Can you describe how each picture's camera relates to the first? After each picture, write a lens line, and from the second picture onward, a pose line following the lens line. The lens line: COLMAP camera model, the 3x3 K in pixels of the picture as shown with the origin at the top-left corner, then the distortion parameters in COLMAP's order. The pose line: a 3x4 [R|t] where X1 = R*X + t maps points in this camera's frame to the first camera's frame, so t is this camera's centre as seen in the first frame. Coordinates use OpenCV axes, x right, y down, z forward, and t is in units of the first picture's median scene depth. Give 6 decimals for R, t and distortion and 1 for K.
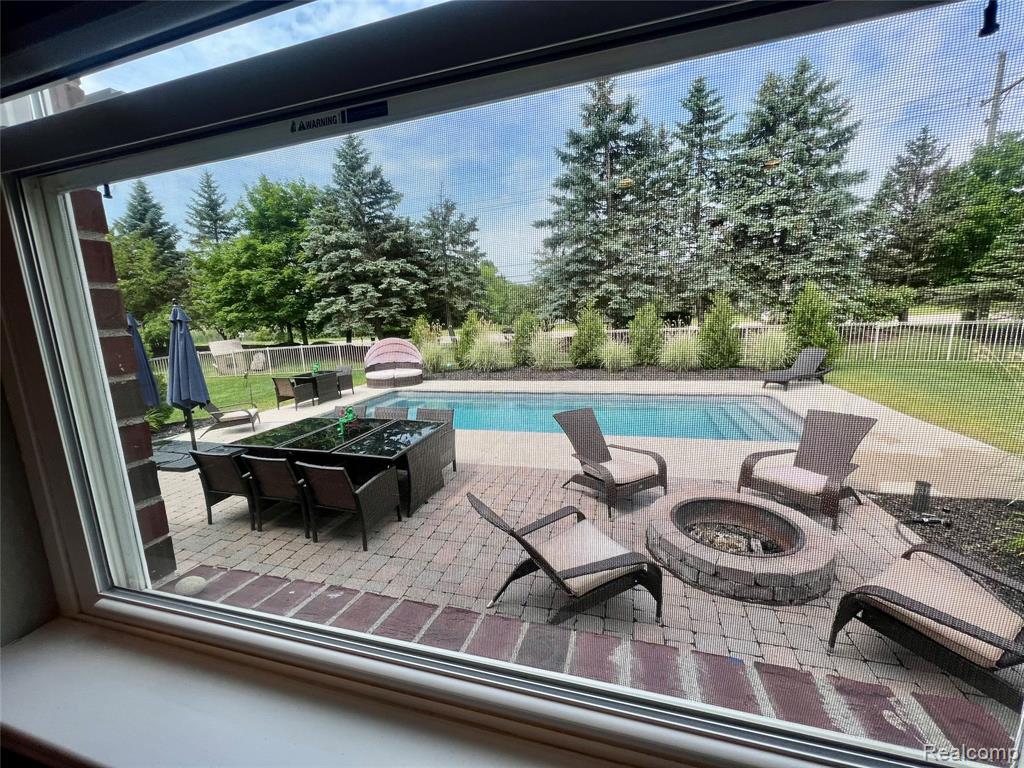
lens RADIAL K [[410.2, 0, 509.4], [0, 410.2, 381.0], [0, 0, 1]] dist [-0.000639, 0.000140]
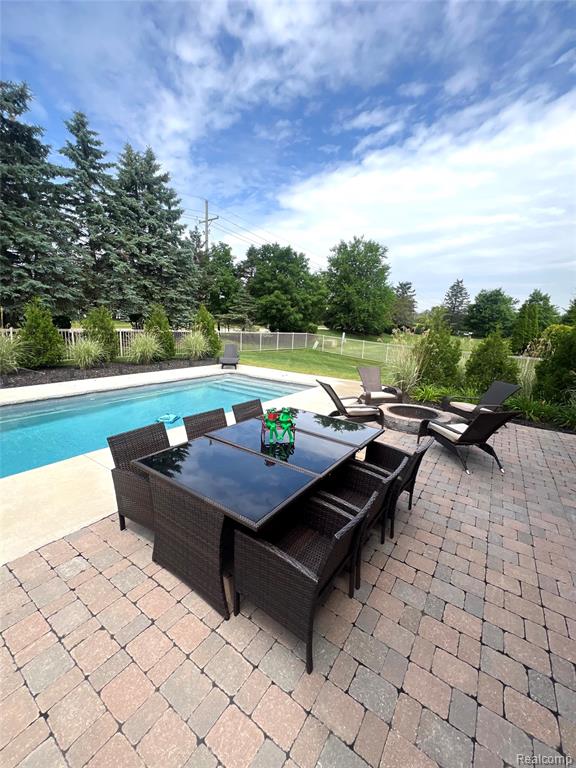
lens RADIAL K [[307.6, 0, 287.1], [0, 307.6, 381.6], [0, 0, 1]] dist [-0.000639, 0.000140]
pose [[0.314226, -0.117247, 0.942080, -0.248625], [0.102183, 0.990756, 0.089222, -0.005952], [-0.943833, 0.068228, 0.323302, 0.212835]]
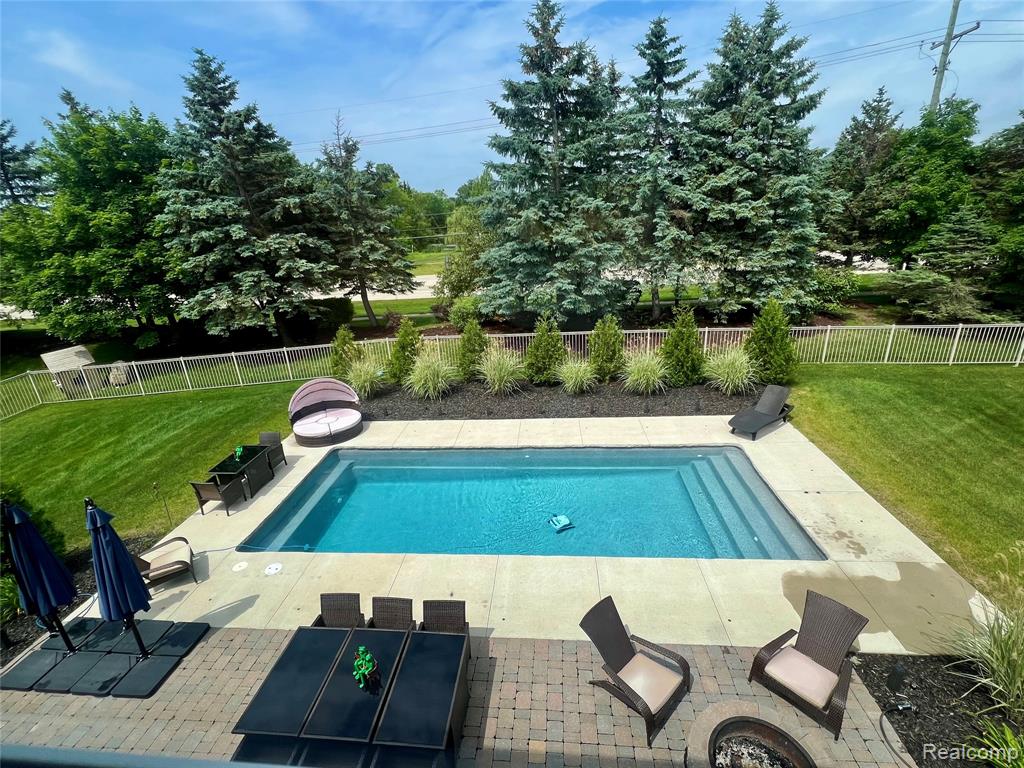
lens RADIAL K [[469.4, 0, 507.8], [0, 469.4, 383.1], [0, 0, 1]] dist [0.000879, -0.000154]
pose [[0.982417, -0.076206, 0.170436, -0.055655], [0.046116, 0.983665, 0.174001, -0.183783], [-0.180912, -0.163082, 0.969884, 0.008059]]
